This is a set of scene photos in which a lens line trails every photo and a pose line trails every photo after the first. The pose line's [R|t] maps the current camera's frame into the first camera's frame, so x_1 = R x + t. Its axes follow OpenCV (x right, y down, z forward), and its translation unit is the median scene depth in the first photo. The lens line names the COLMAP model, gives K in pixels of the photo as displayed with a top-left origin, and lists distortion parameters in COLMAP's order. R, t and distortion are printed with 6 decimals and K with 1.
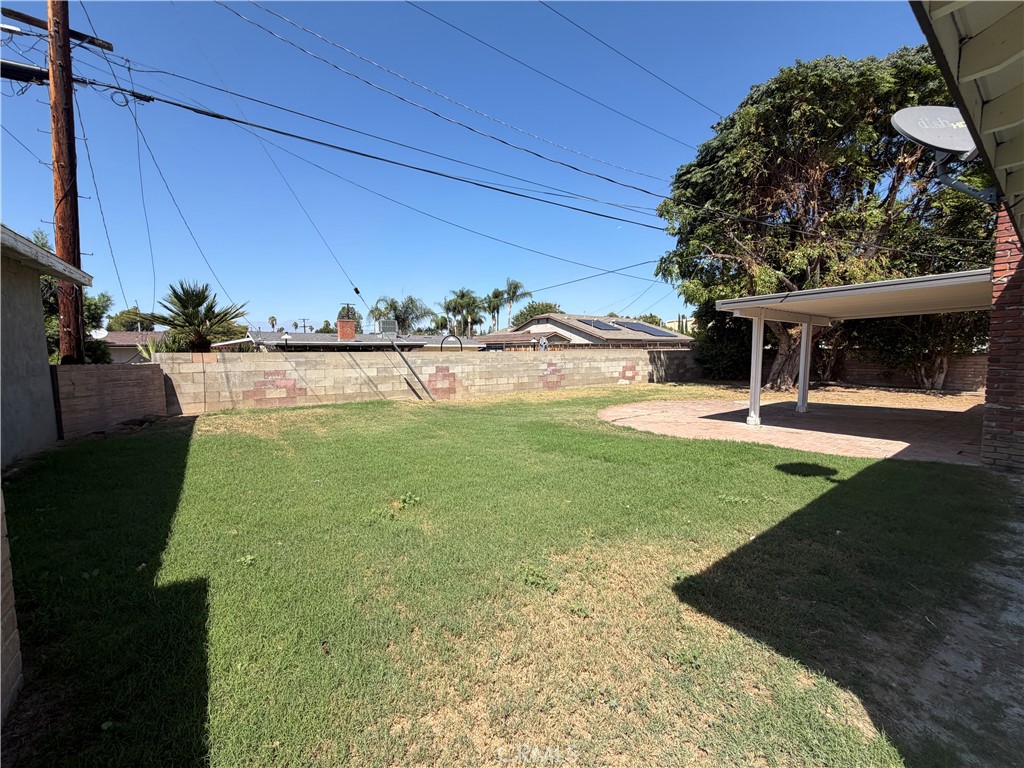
lens RADIAL K [[407.9, 0, 510.5], [0, 407.9, 385.1], [0, 0, 1]] dist [0.001450, 0.000342]
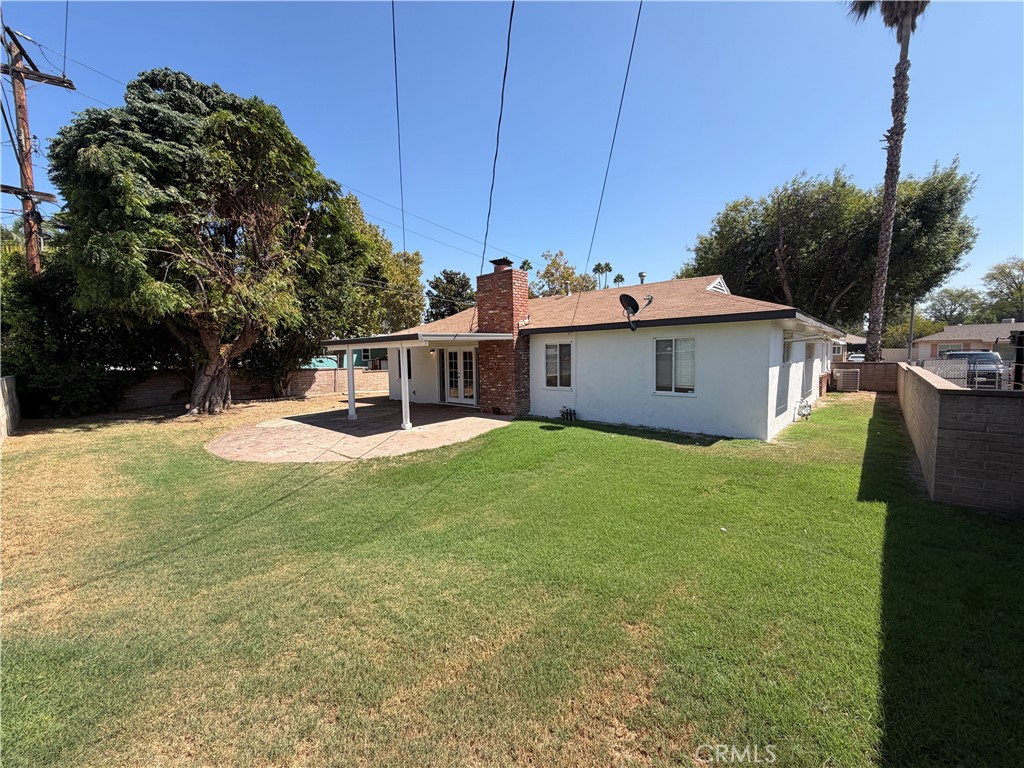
lens RADIAL K [[407.9, 0, 511.4], [0, 407.9, 384.6], [0, 0, 1]] dist [0.001450, 0.000342]
pose [[-0.201986, -0.066476, 0.977130, -0.459733], [0.106189, 0.990326, 0.089324, -0.077743], [-0.973615, 0.121803, -0.192973, 0.591968]]
